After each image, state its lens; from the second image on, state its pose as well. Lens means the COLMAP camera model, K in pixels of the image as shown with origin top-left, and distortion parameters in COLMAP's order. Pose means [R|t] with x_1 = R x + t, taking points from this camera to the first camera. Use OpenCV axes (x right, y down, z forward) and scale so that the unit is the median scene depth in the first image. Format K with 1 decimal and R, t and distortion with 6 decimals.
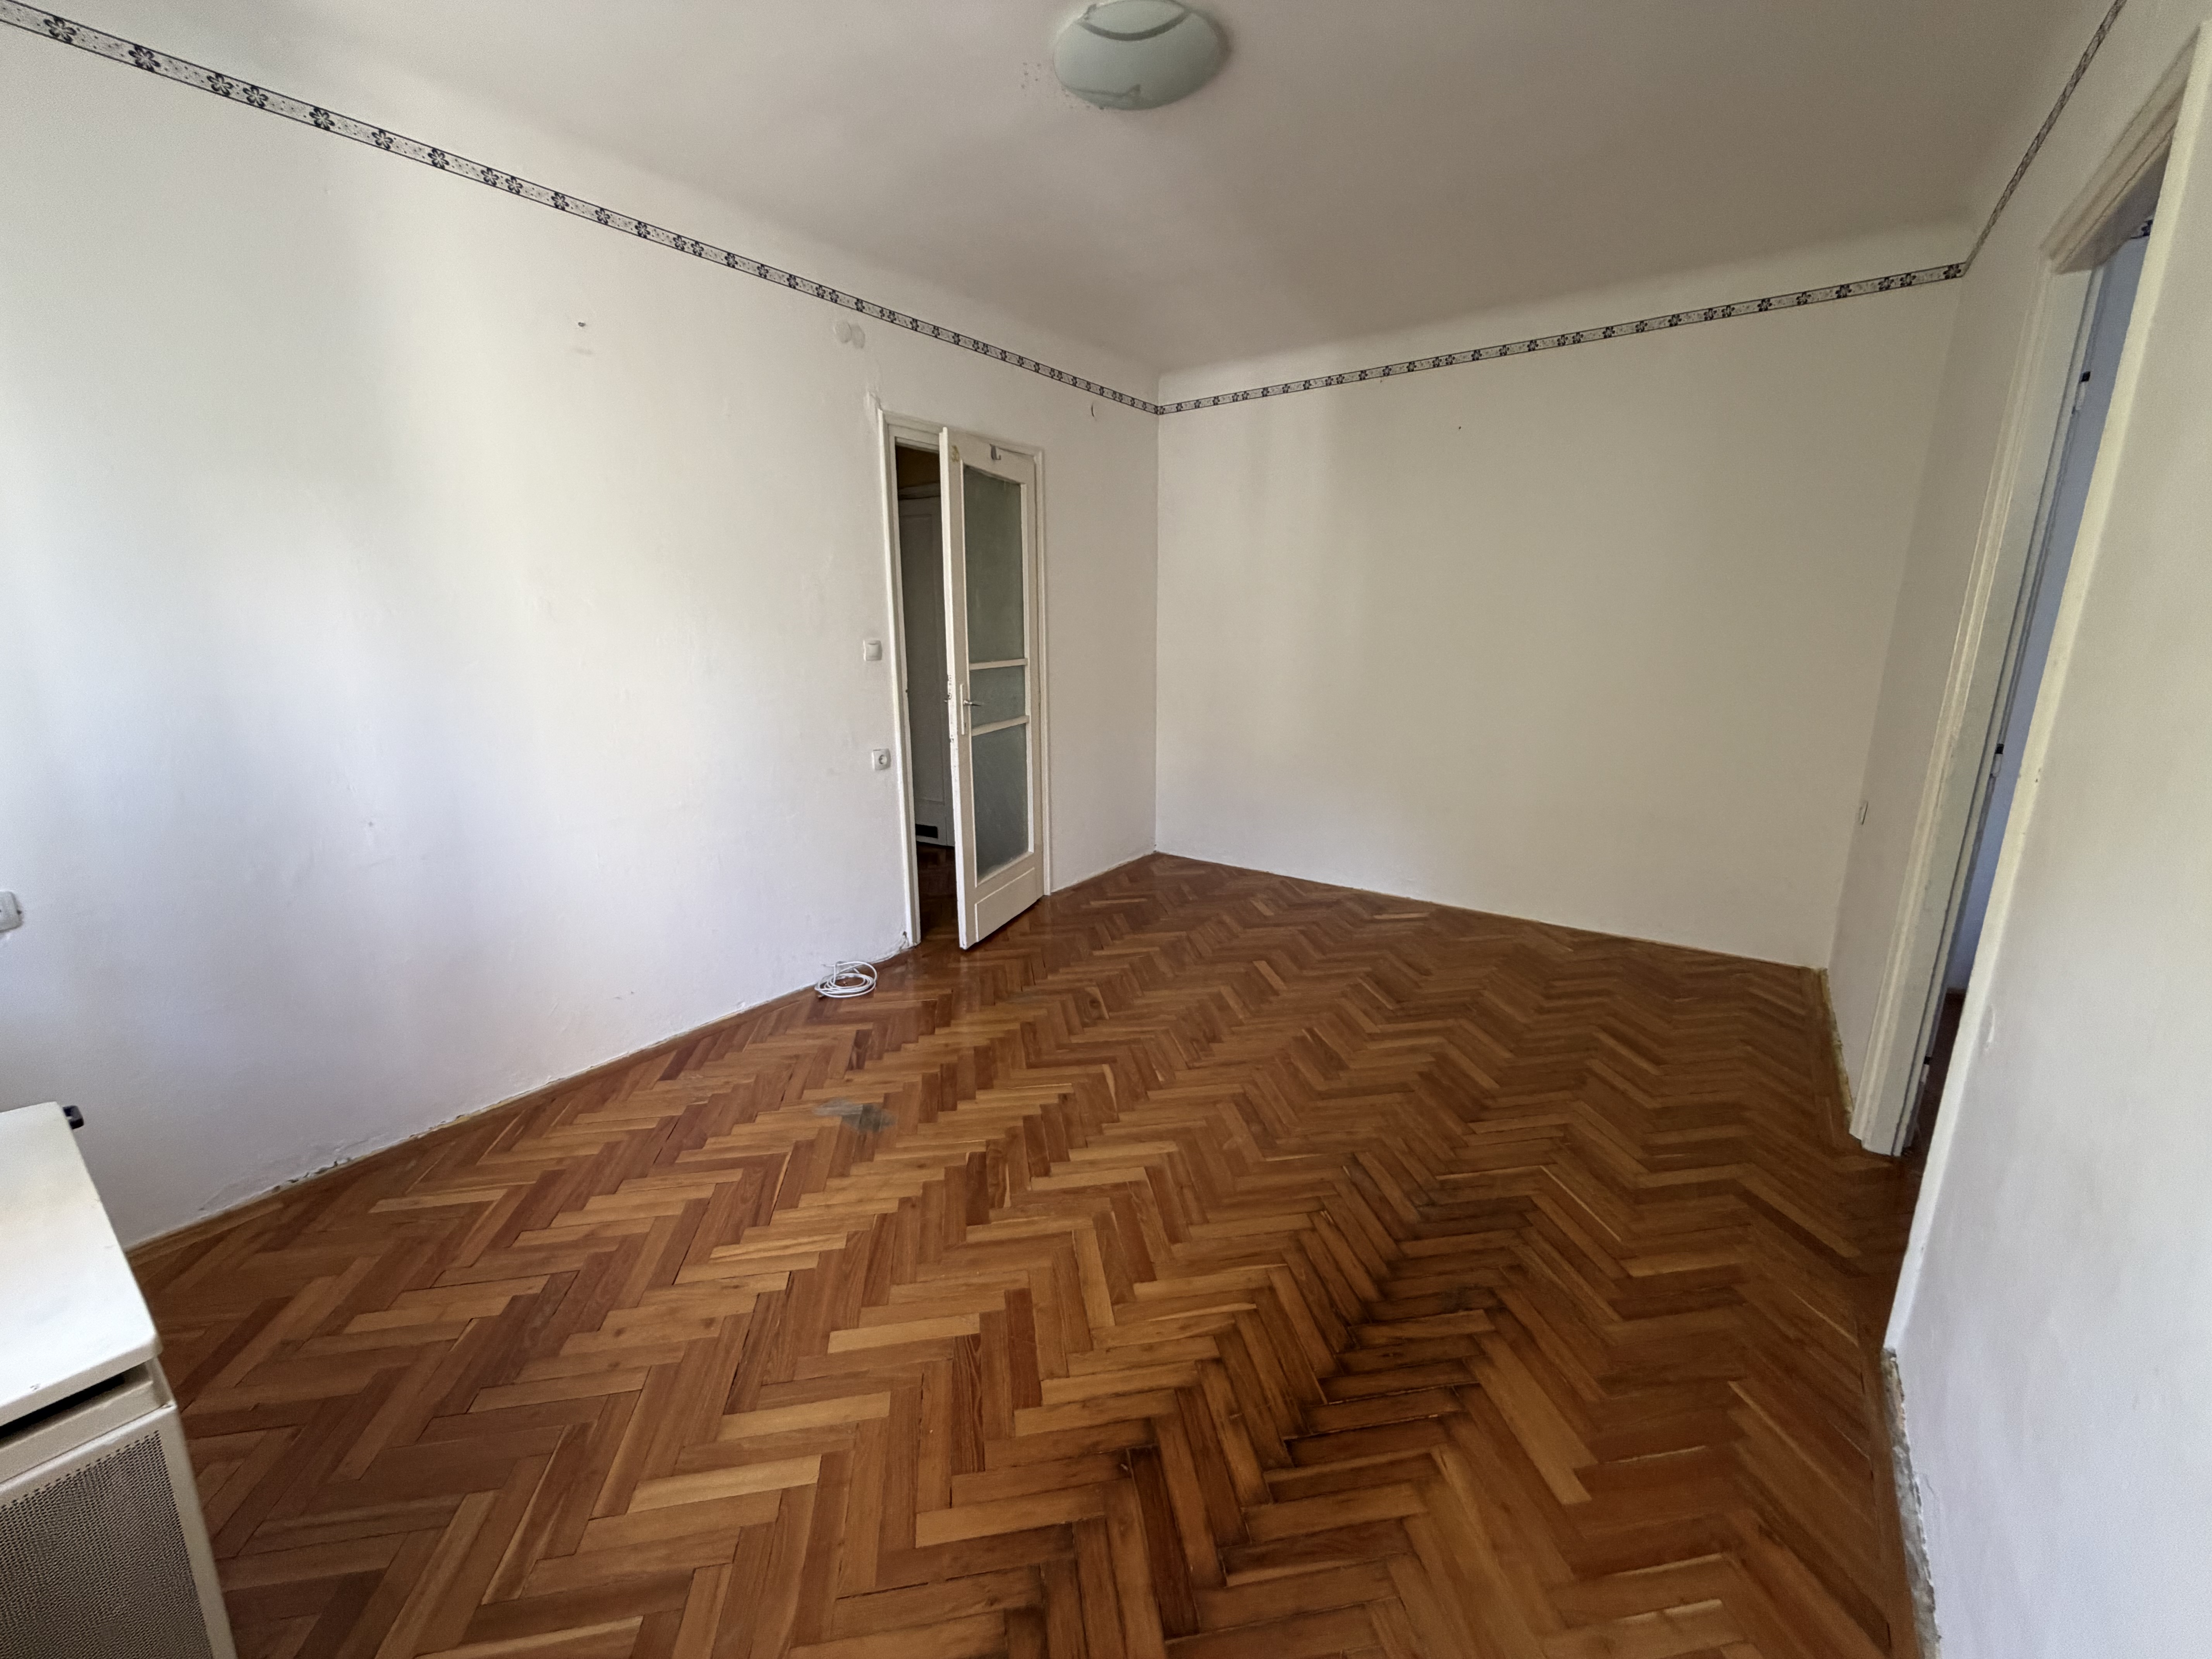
lens RADIAL K [[880.0, 0, 1108.1], [0, 880.0, 824.2], [0, 0, 1]] dist [0.000251, -0.000091]
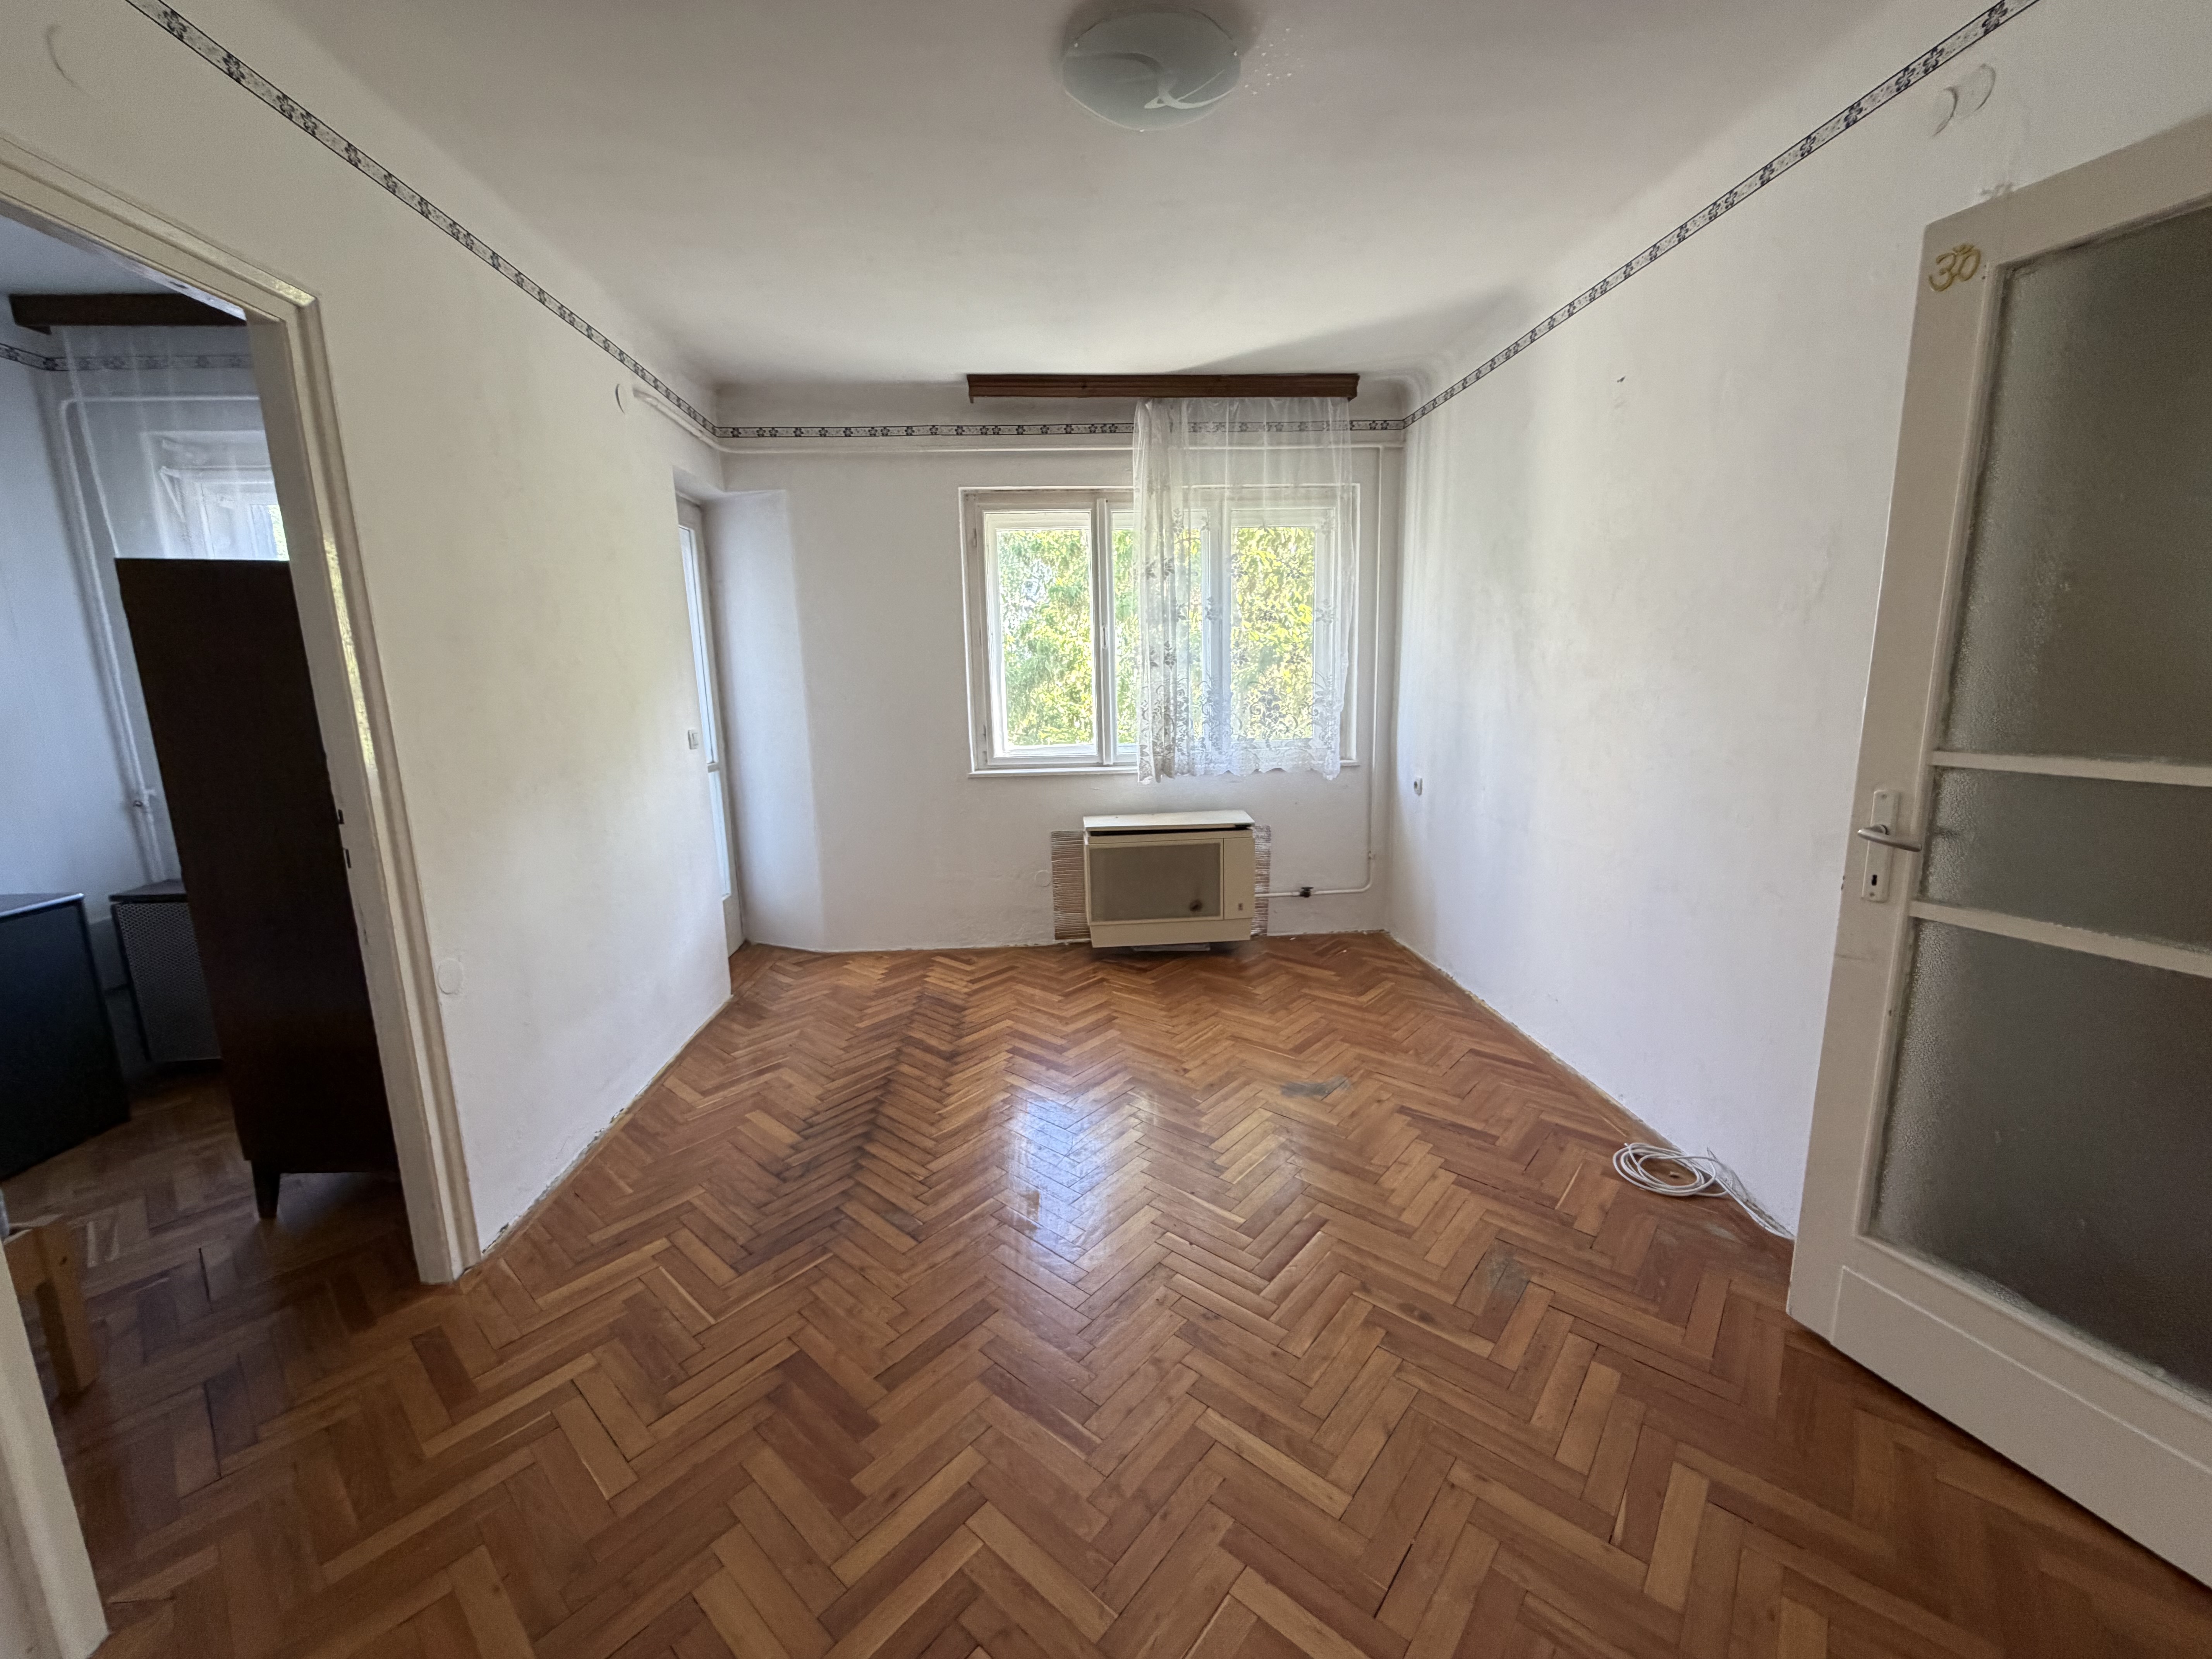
lens RADIAL K [[880.0, 0, 1097.2], [0, 880.0, 825.0], [0, 0, 1]] dist [0.000251, -0.000091]
pose [[-0.773368, 0.131396, -0.620191, 0.565058], [-0.116512, 0.932162, 0.342782, -0.330408], [0.623158, 0.337356, -0.705595, 1.405271]]
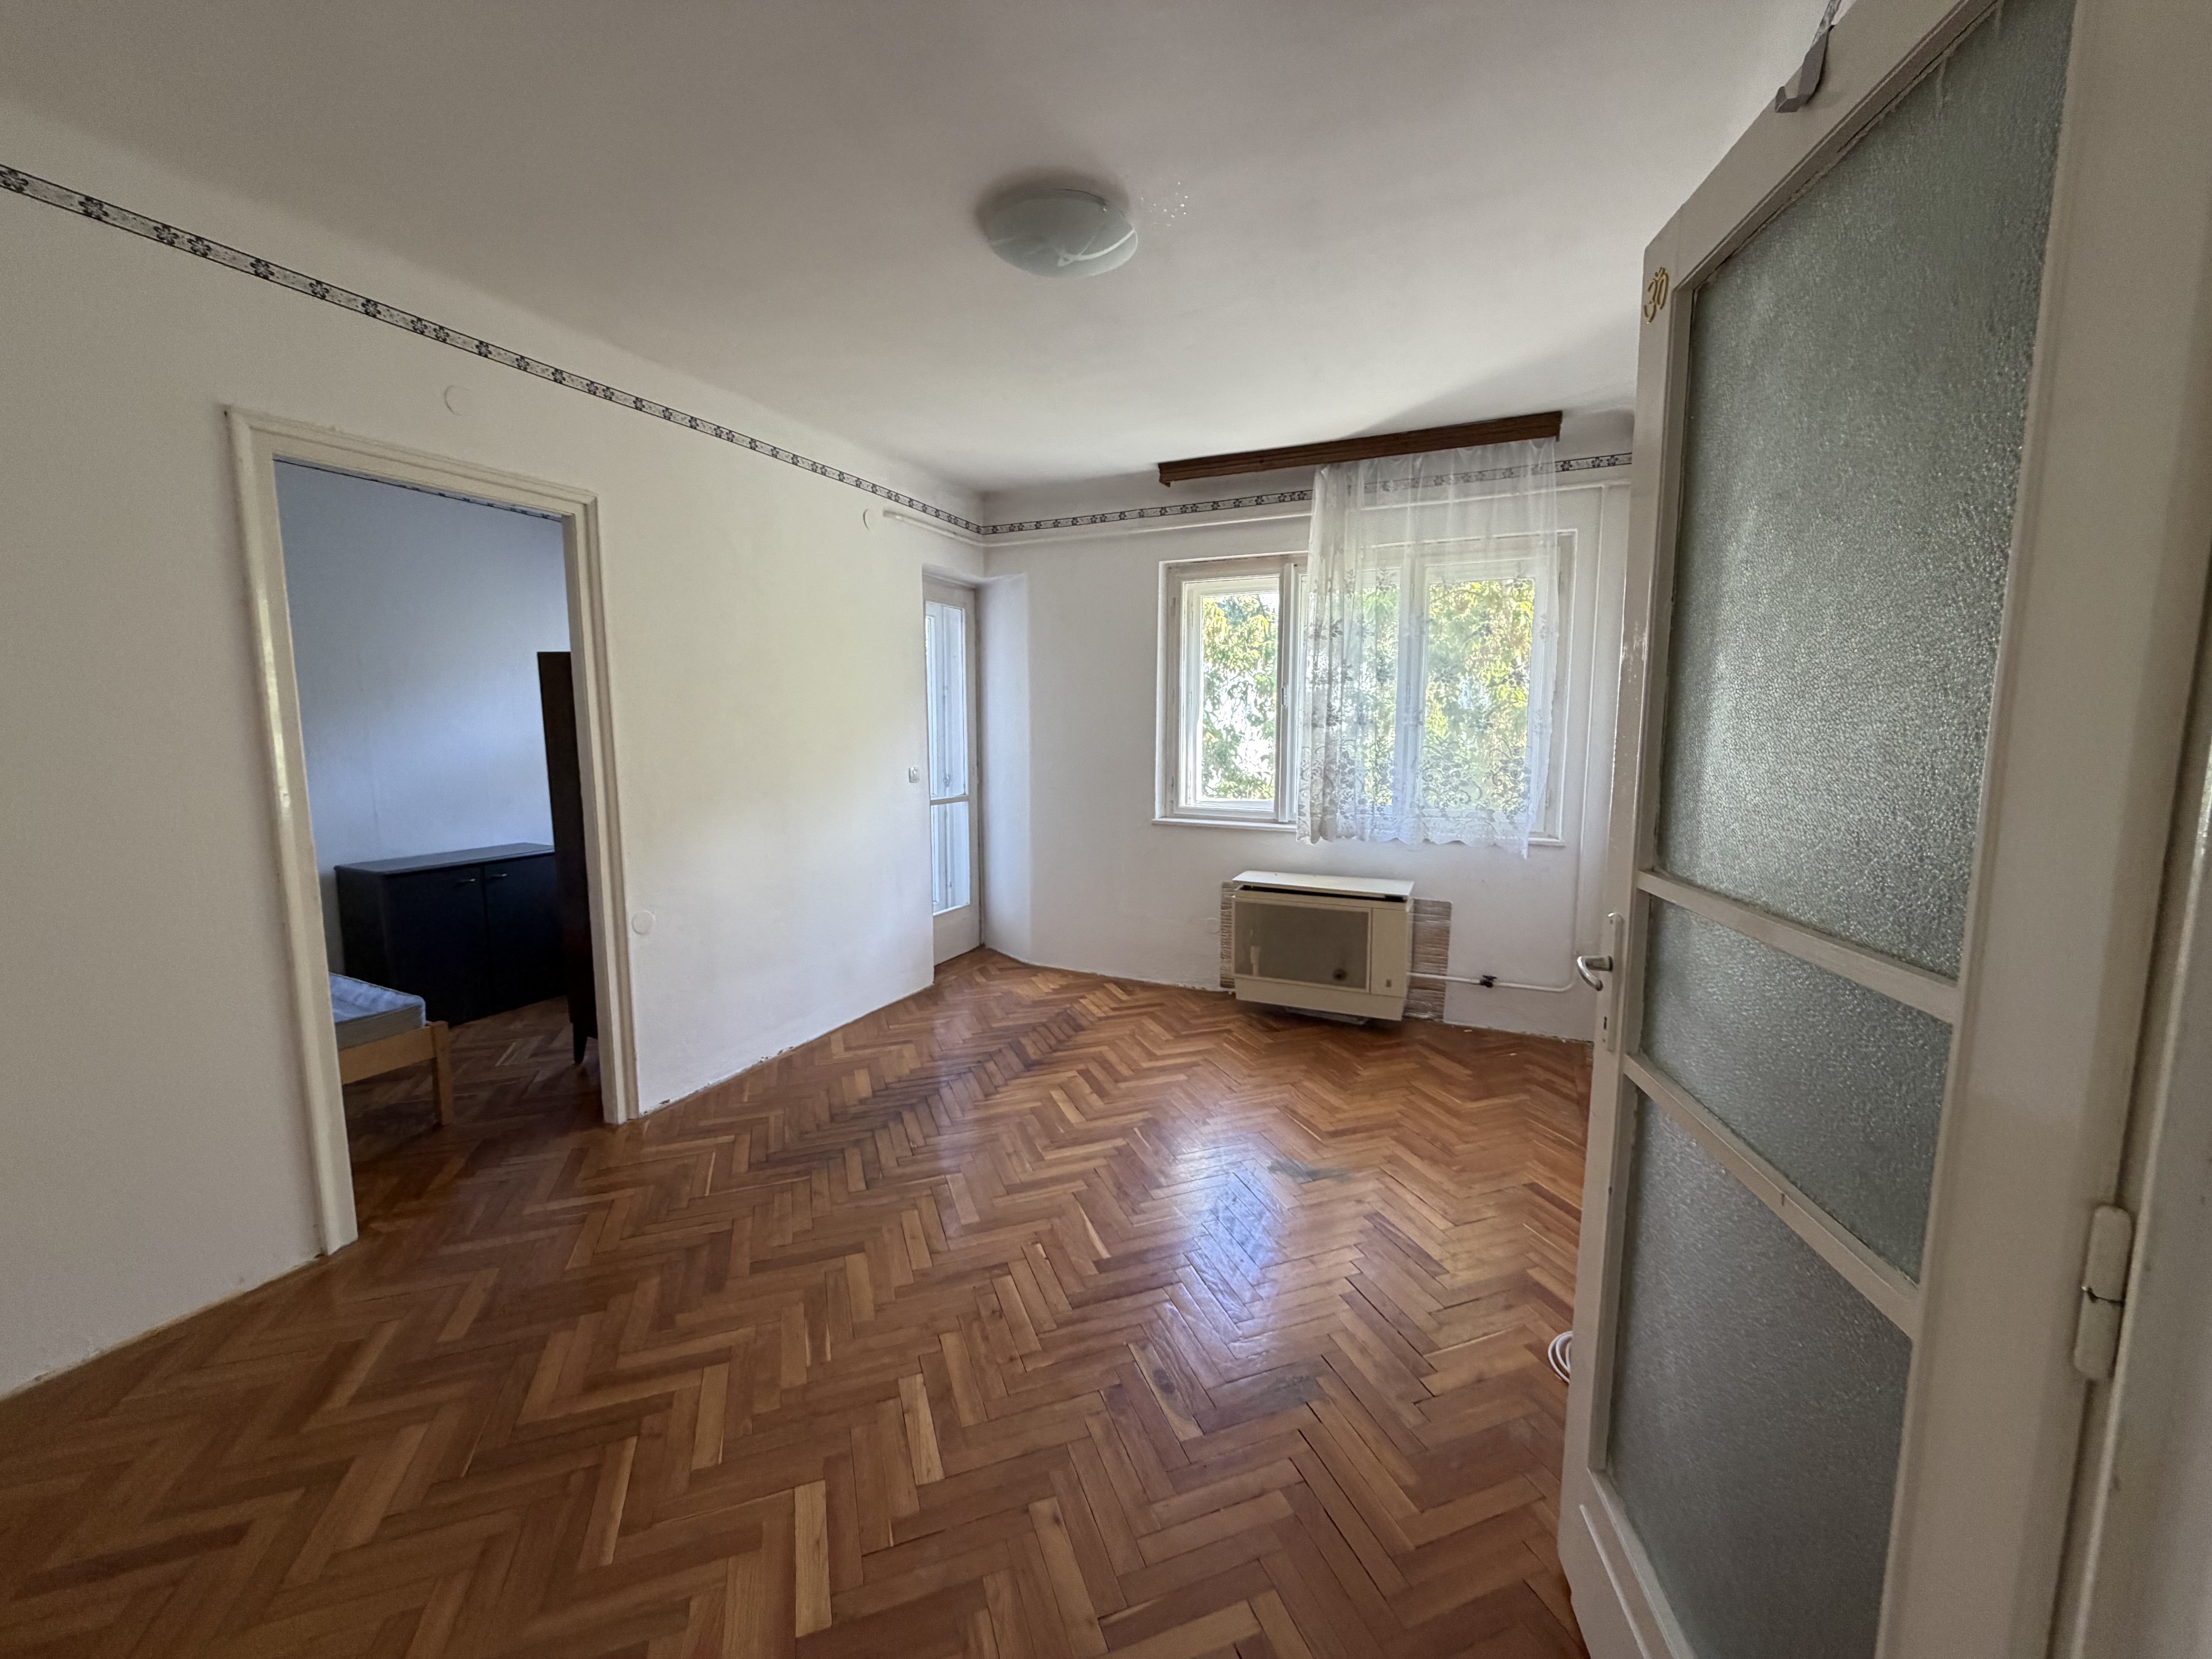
lens RADIAL K [[880.0, 0, 1101.5], [0, 880.0, 824.0], [0, 0, 1]] dist [0.000251, -0.000091]
pose [[-0.983784, 0.023253, -0.177844, 0.146729], [-0.037972, 0.942080, 0.333231, -0.409729], [0.175292, 0.334580, -0.925921, 1.694539]]
